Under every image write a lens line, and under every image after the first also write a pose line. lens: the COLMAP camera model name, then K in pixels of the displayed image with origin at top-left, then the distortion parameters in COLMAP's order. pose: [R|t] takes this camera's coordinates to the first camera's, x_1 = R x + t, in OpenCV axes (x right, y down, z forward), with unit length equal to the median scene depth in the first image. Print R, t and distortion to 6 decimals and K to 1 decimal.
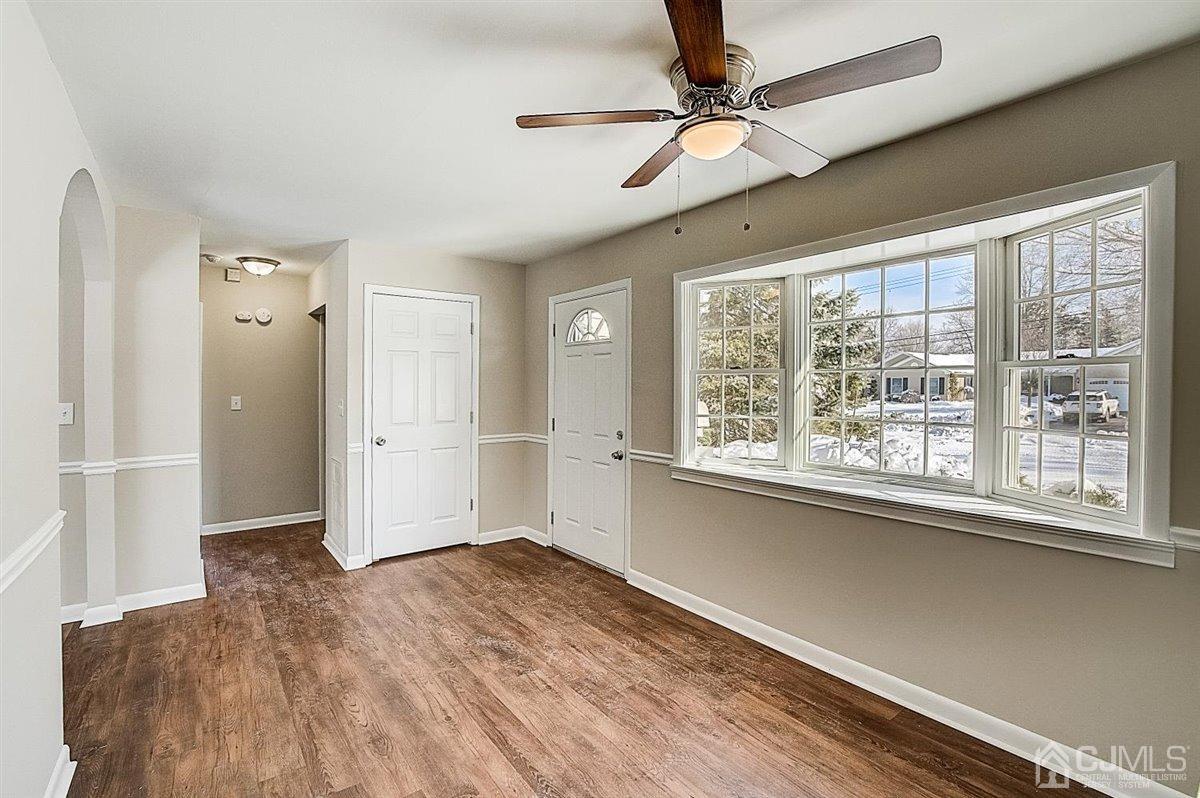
lens RADIAL K [[534.3, 0, 589.9], [0, 534.3, 390.7], [0, 0, 1]] dist [-0.029842, 0.000637]
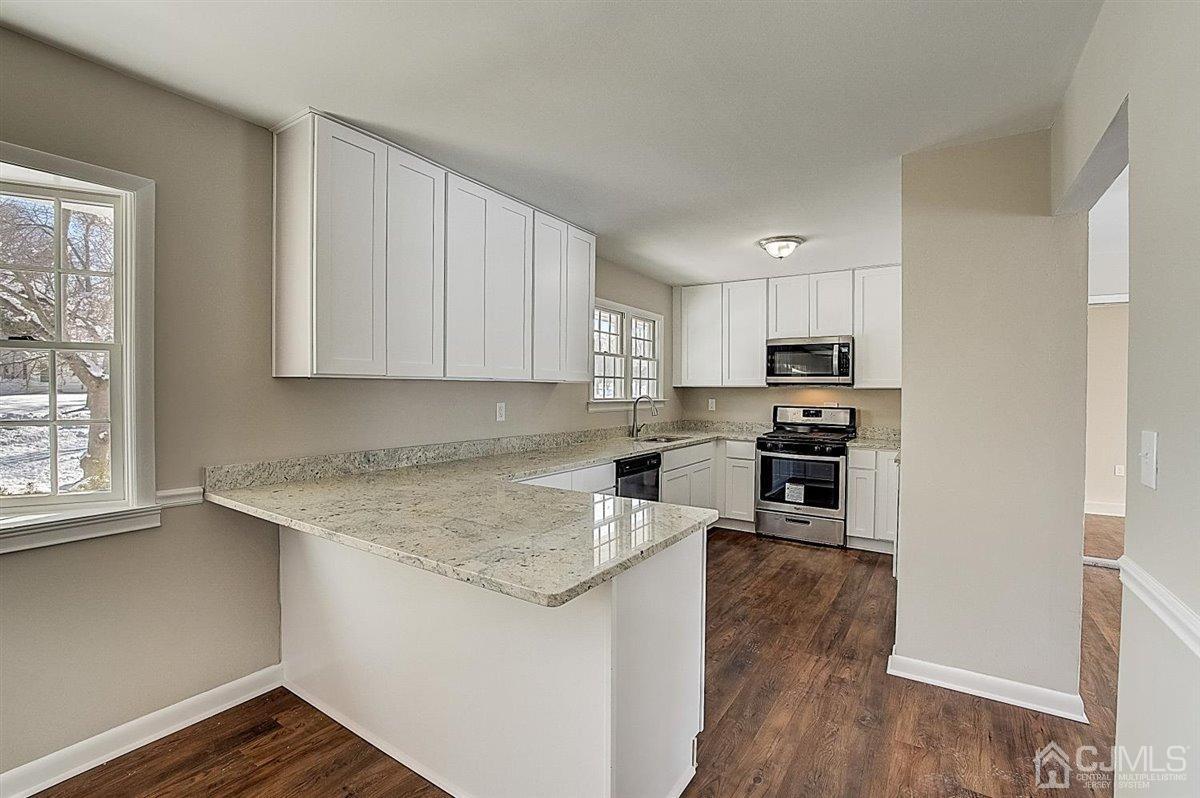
lens RADIAL K [[529.9, 0, 596.8], [0, 529.9, 393.0], [0, 0, 1]] dist [-0.035942, 0.000156]
pose [[-0.337440, -0.010294, 0.941291, -0.170894], [-0.000394, 0.999942, 0.010794, 0.013950], [-0.941347, 0.003271, -0.337425, 0.240979]]
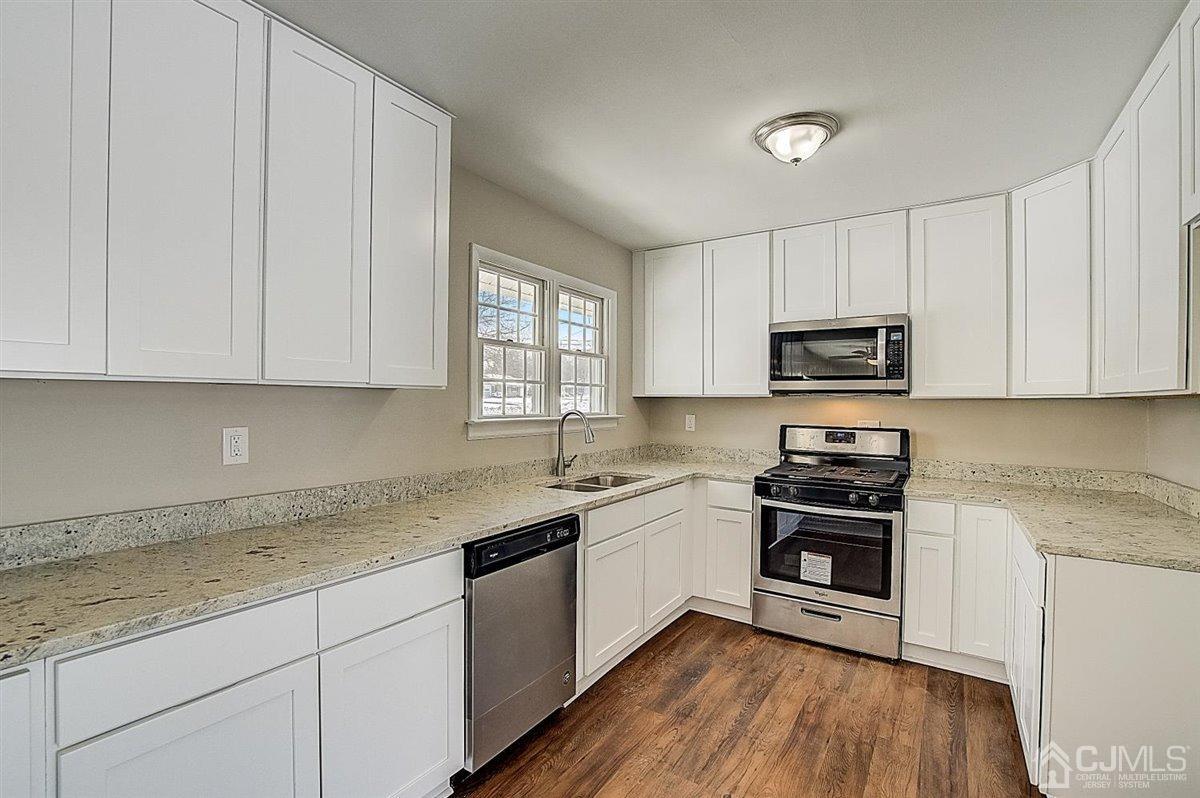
lens RADIAL K [[532.7, 0, 595.2], [0, 532.7, 401.4], [0, 0, 1]] dist [-0.032200, 0.000788]
pose [[-0.333875, -0.004481, 0.942607, 0.330241], [0.000496, 0.999988, 0.004929, 0.017055], [-0.942617, 0.002113, -0.333868, -0.139992]]
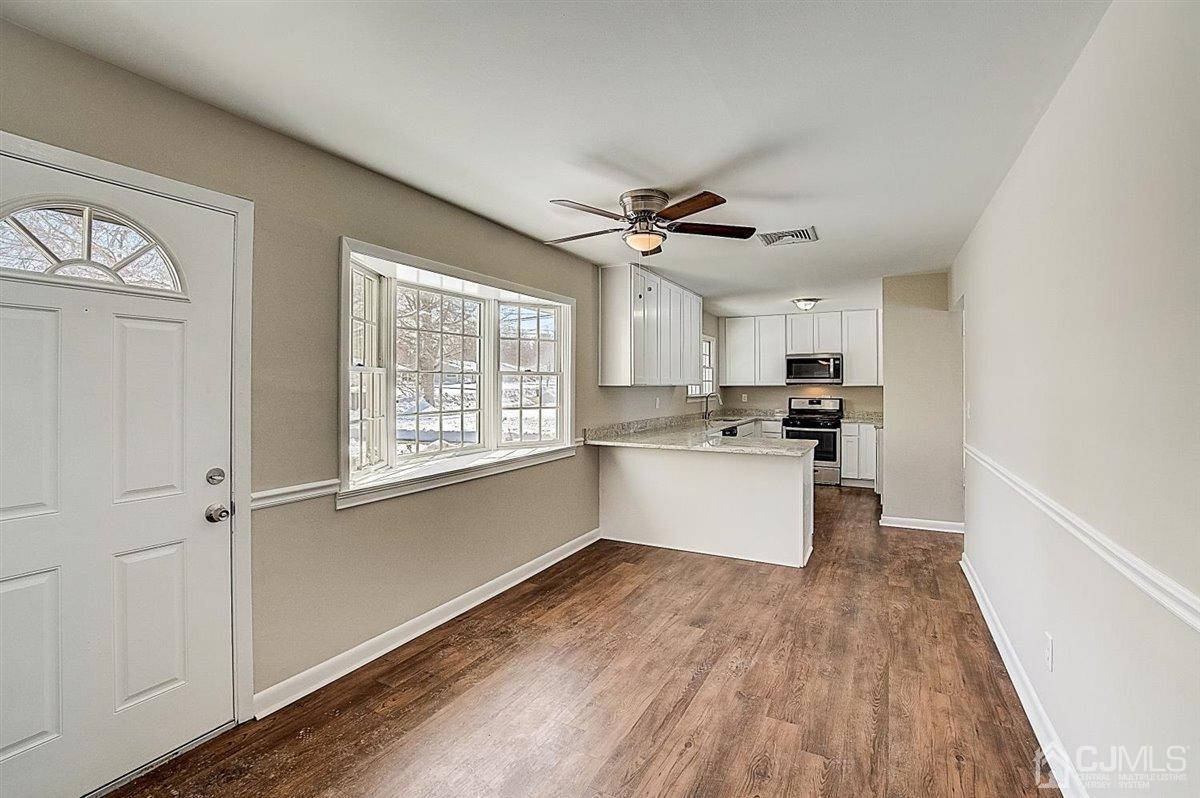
lens RADIAL K [[540.0, 0, 595.0], [0, 540.0, 383.9], [0, 0, 1]] dist [-0.035781, 0.000953]
pose [[-0.419761, 0.002084, 0.907632, -0.777670], [0.009560, 0.999952, 0.002126, -0.011227], [-0.907584, 0.009569, -0.419761, 1.139455]]
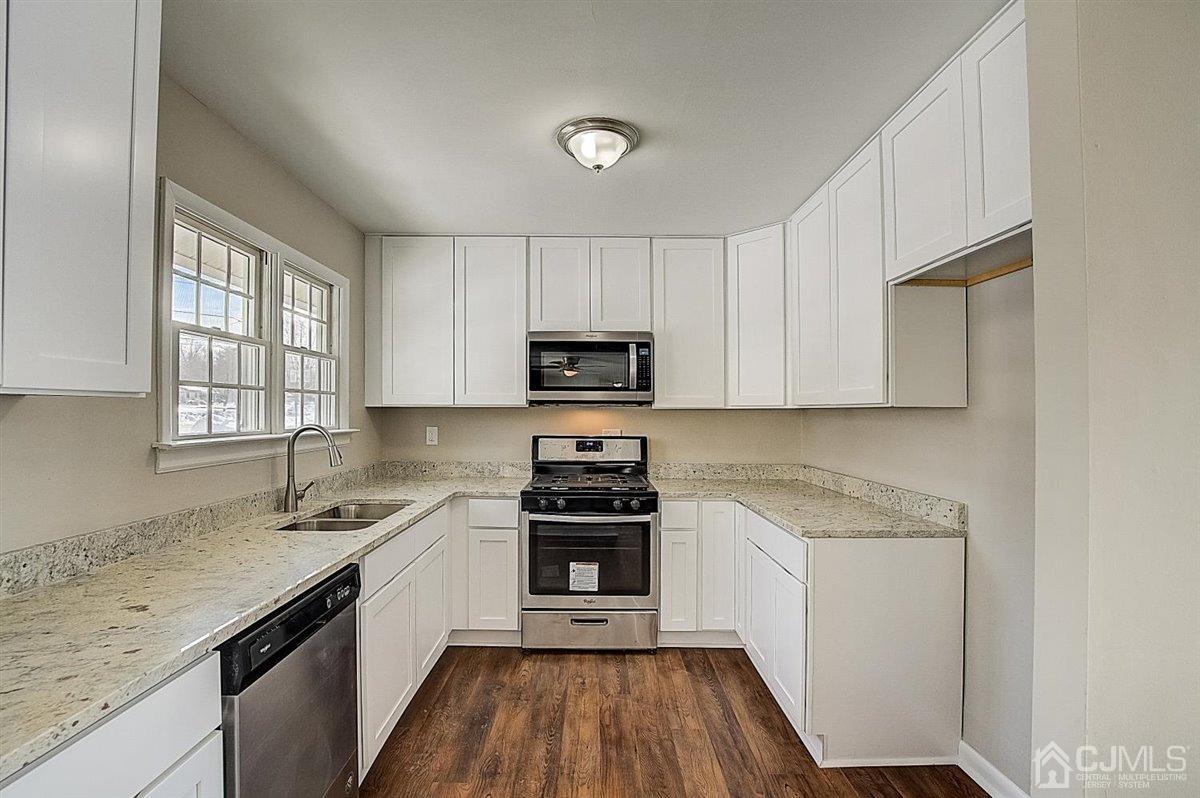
lens RADIAL K [[535.4, 0, 594.0], [0, 535.4, 409.2], [0, 0, 1]] dist [-0.031682, 0.000374]
pose [[-0.803266, -0.001545, 0.595618, 0.504775], [0.001072, 0.999991, 0.004040, 0.012877], [-0.595619, 0.003884, -0.803258, -0.061075]]
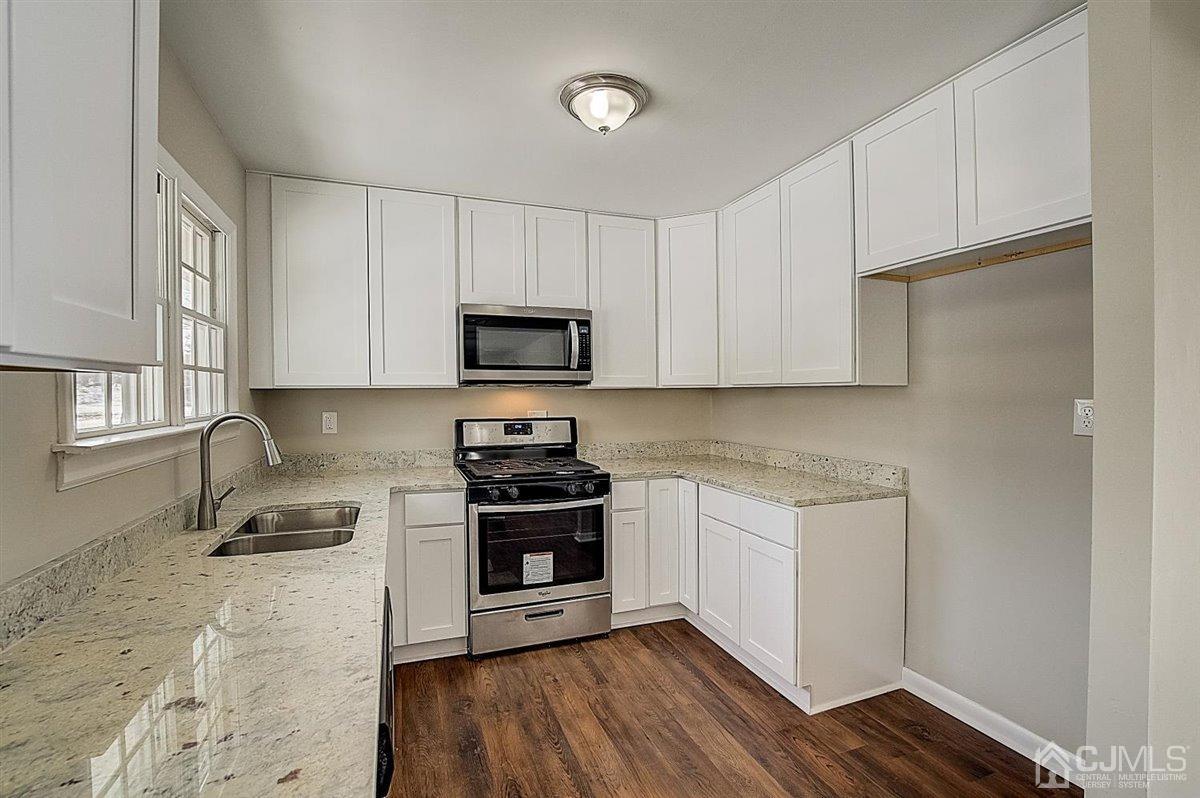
lens RADIAL K [[532.7, 0, 595.2], [0, 532.7, 401.4], [0, 0, 1]] dist [-0.032200, 0.000788]
pose [[-0.959029, -0.001275, 0.283306, 0.755062], [0.006572, 0.999621, 0.026746, 0.013386], [-0.283233, 0.027512, -0.958657, 0.006509]]
